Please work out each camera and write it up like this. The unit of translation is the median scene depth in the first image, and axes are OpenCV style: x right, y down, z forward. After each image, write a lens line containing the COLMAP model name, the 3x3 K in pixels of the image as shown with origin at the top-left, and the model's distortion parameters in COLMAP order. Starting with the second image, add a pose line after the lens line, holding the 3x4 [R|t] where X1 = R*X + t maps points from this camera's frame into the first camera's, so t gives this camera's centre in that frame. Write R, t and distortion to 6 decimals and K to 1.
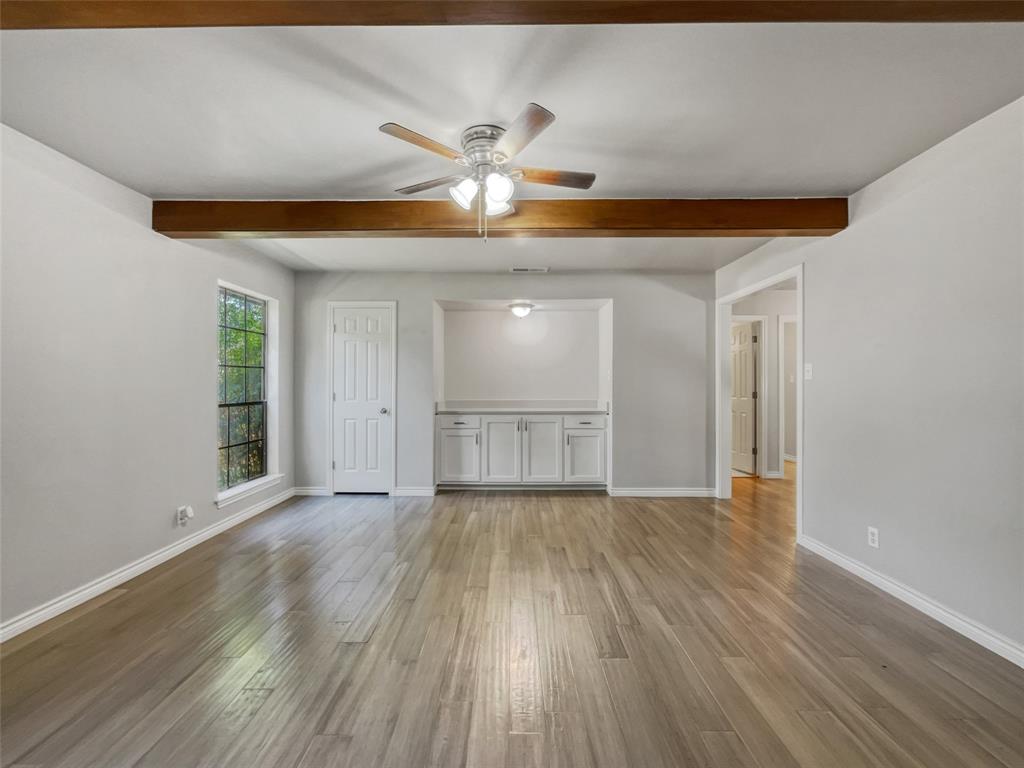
lens RADIAL K [[418.9, 0, 512.4], [0, 418.9, 388.4], [0, 0, 1]] dist [-0.000782, -0.000141]
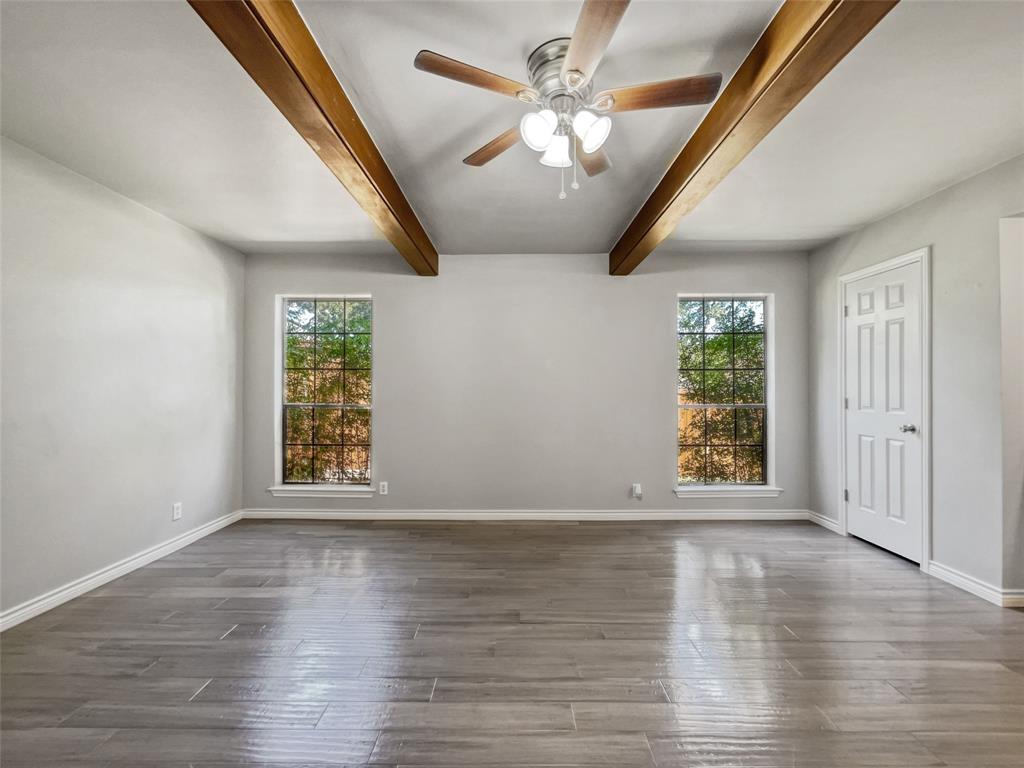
lens RADIAL K [[418.9, 0, 512.4], [0, 418.9, 388.4], [0, 0, 1]] dist [-0.000782, -0.000141]
pose [[0.003649, -0.001153, -0.999993, 0.312311], [-0.006855, 0.999976, -0.001178, -0.001352], [0.999970, 0.006860, 0.003641, 0.407362]]
